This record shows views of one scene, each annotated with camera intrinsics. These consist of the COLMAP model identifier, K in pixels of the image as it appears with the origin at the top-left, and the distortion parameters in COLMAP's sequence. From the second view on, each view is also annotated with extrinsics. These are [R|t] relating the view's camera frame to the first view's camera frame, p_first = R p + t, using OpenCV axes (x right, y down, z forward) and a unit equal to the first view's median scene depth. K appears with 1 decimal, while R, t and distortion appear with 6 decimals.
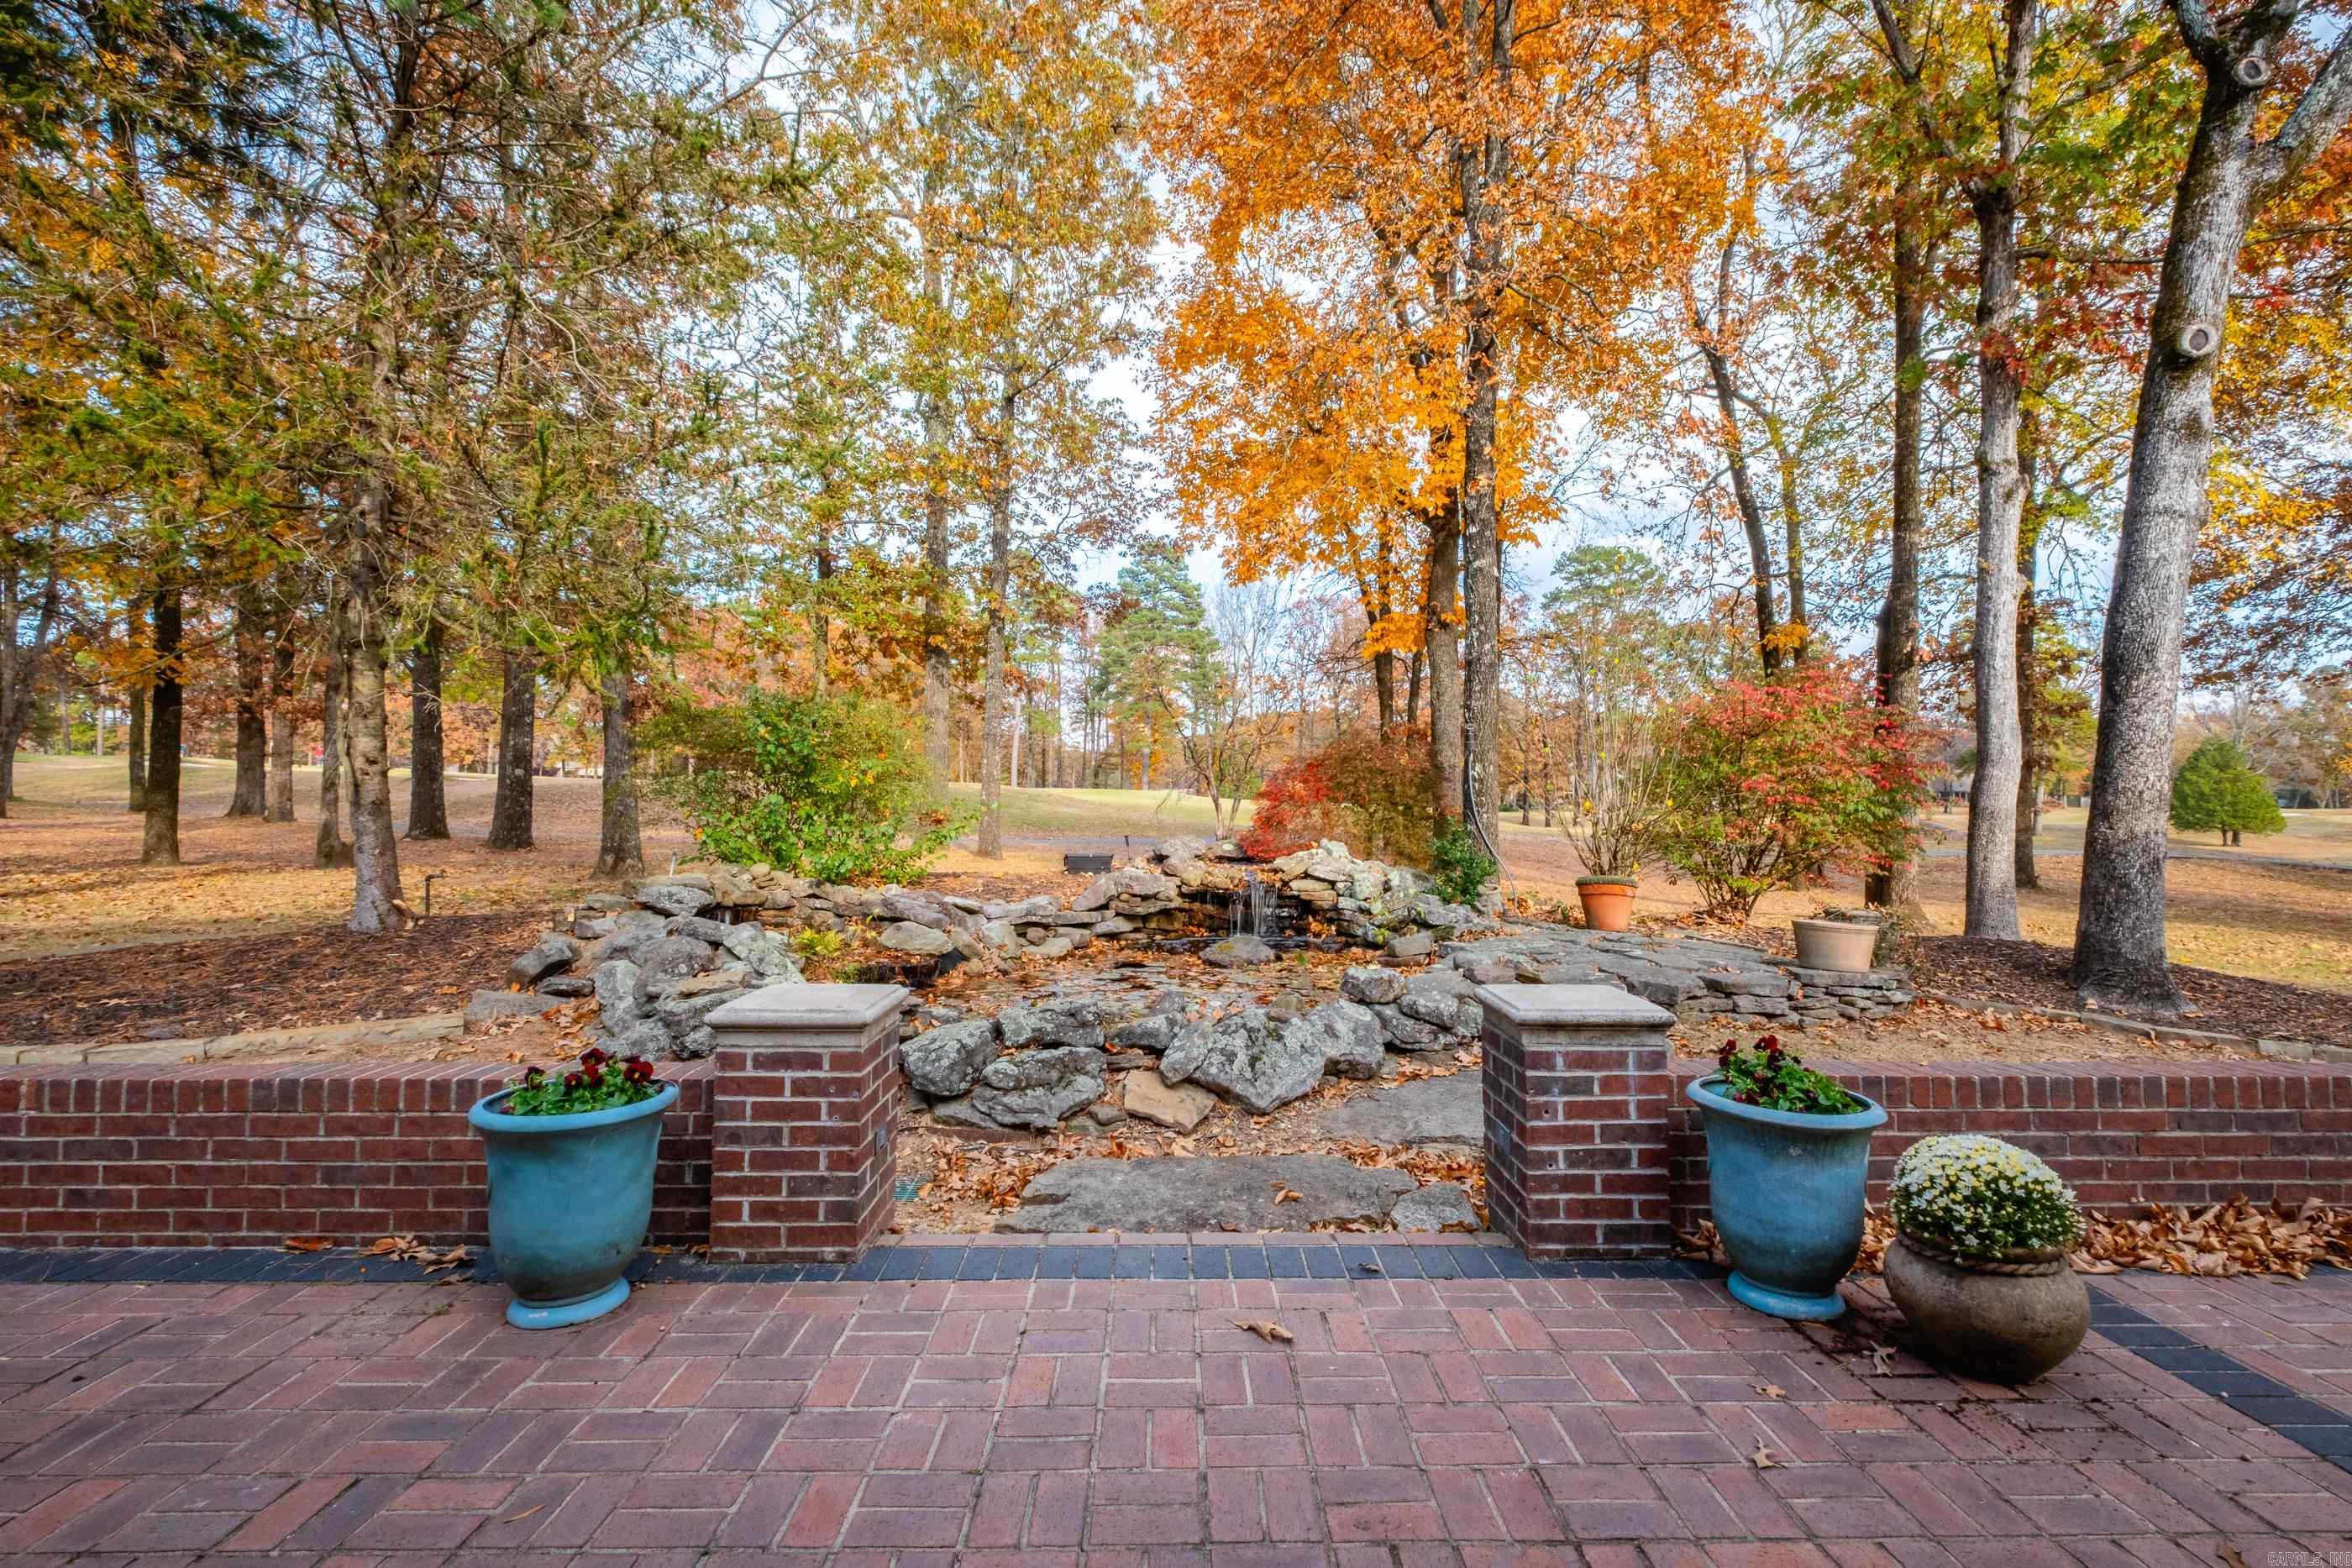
lens RADIAL K [[1032.8, 0, 1218.3], [0, 1032.8, 746.0], [0, 0, 1]] dist [0.000552, -0.000090]
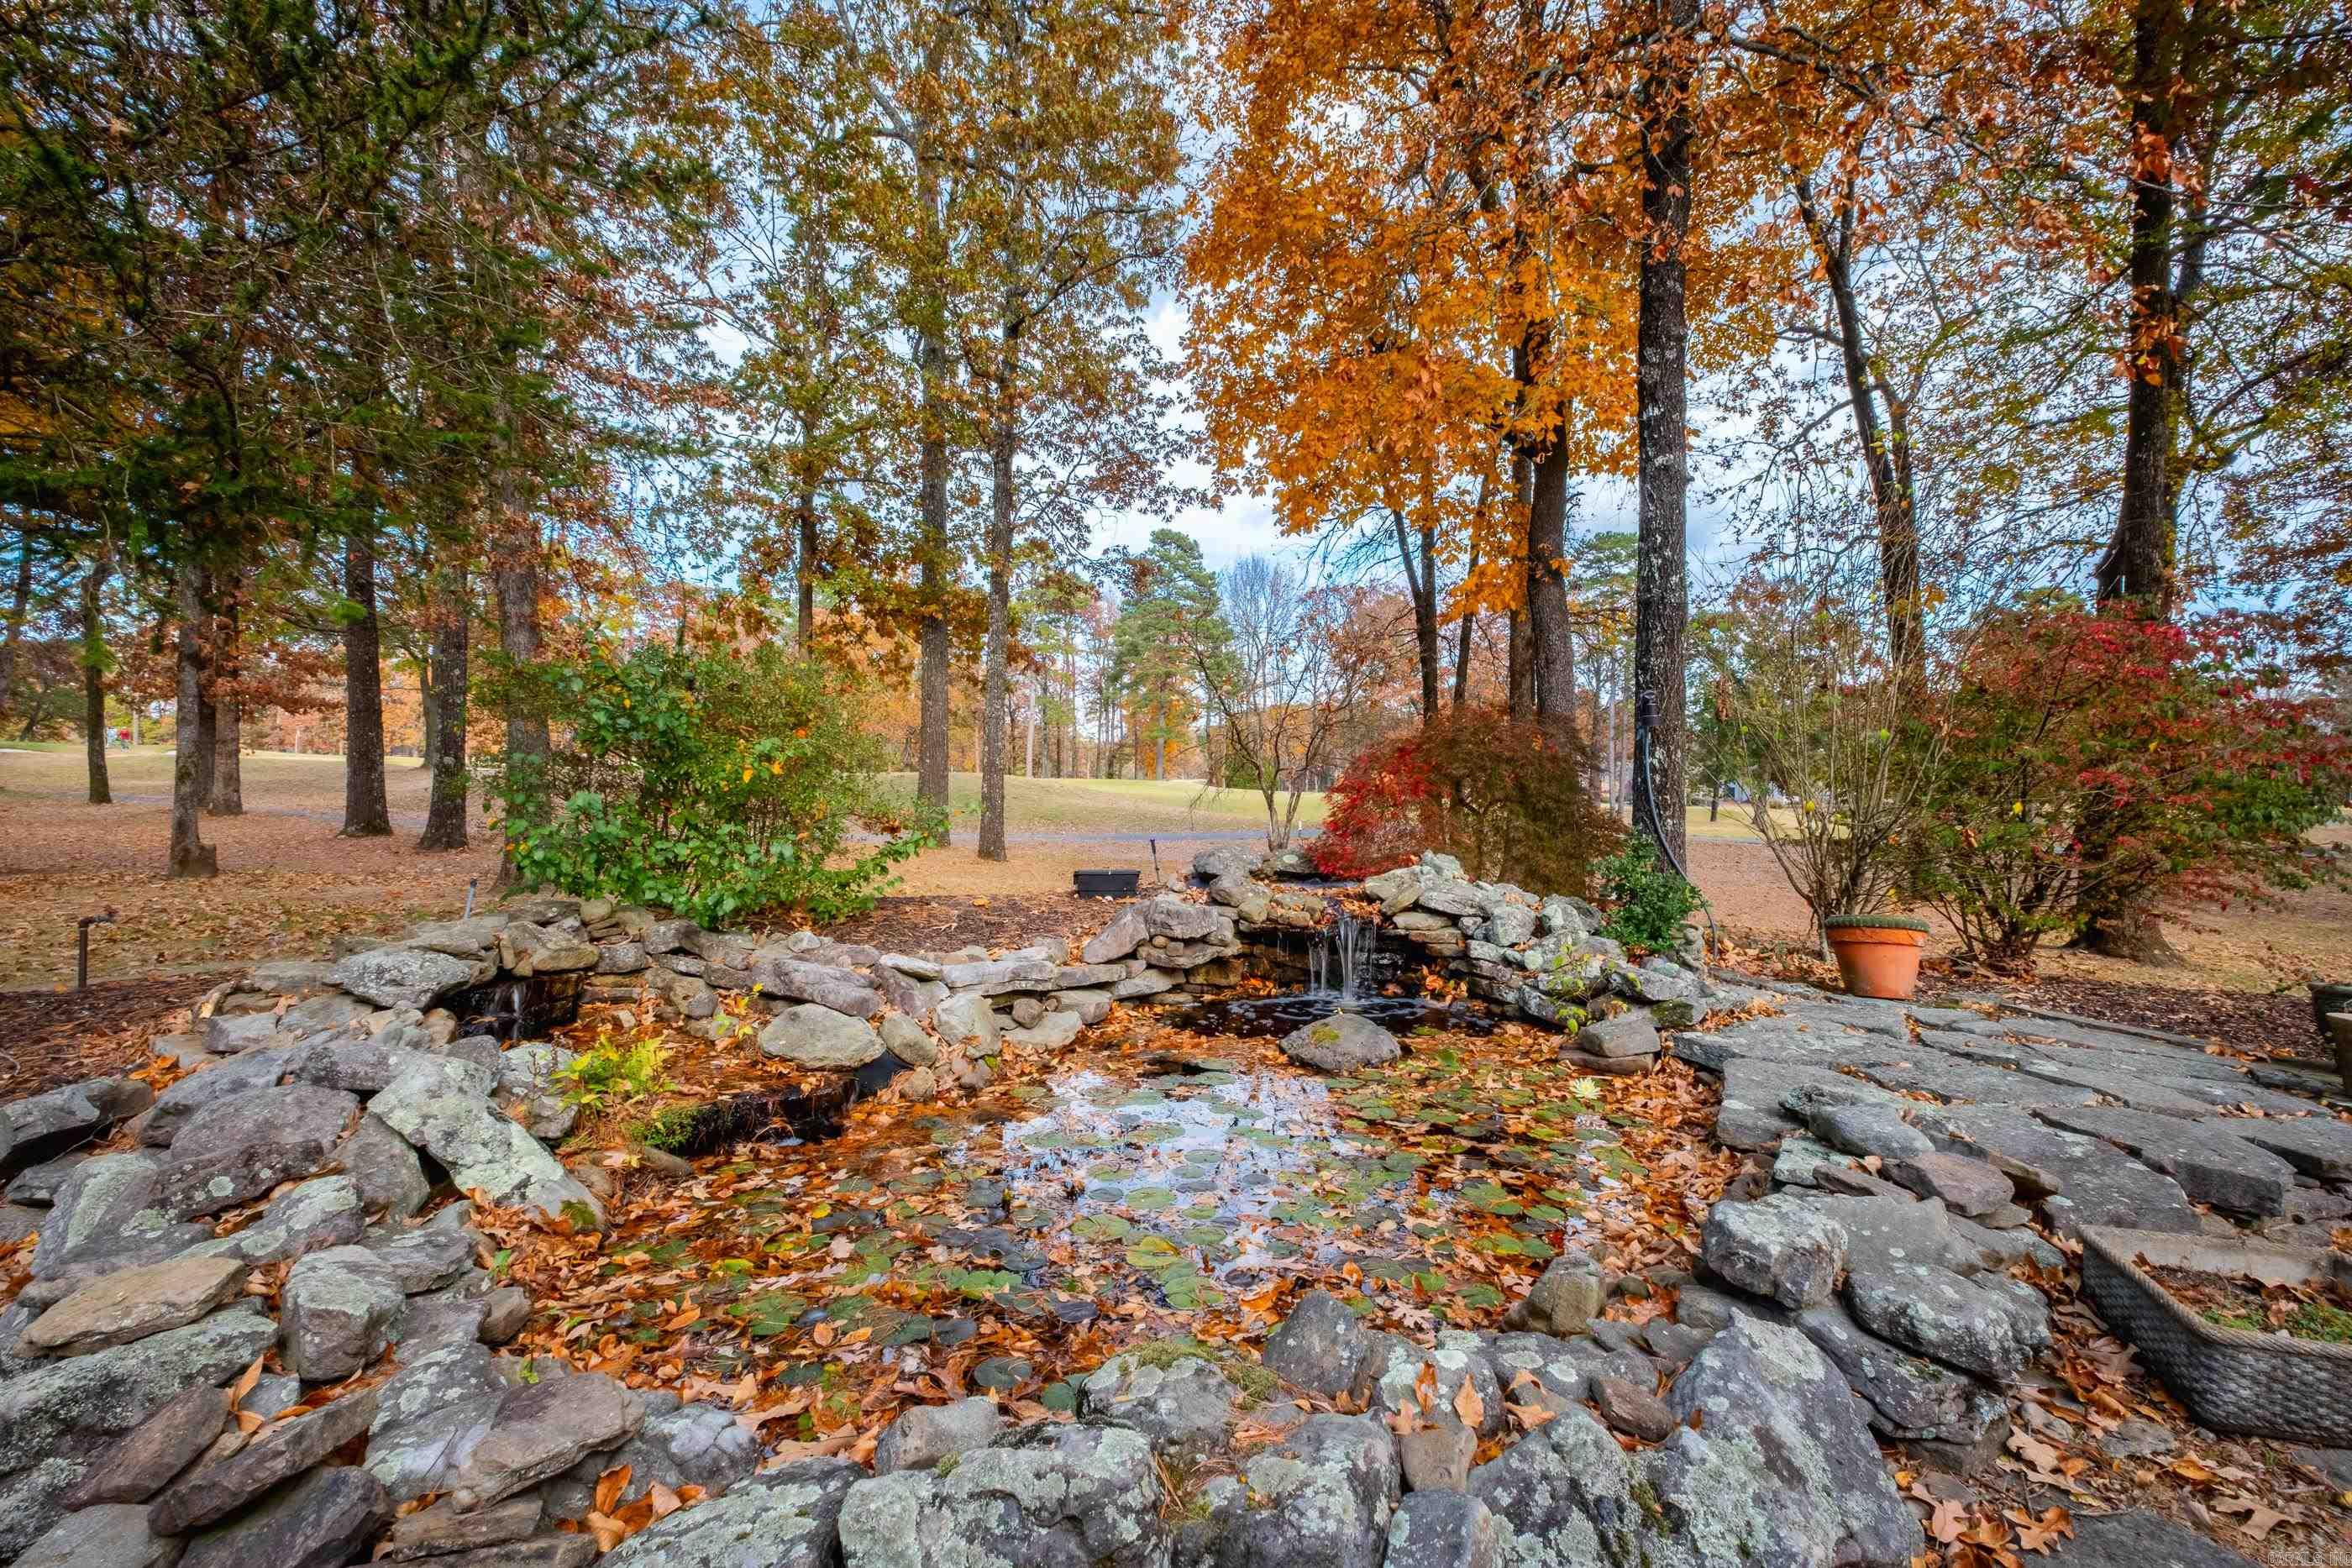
lens RADIAL K [[1029.4, 0, 1180.8], [0, 1029.4, 743.4], [0, 0, 1]] dist [0.001437, -0.000490]
pose [[0.998785, -0.000454, -0.049282, -0.039656], [0.000795, 0.999976, 0.006899, 0.009779], [0.049278, -0.006930, 0.998761, 0.295277]]
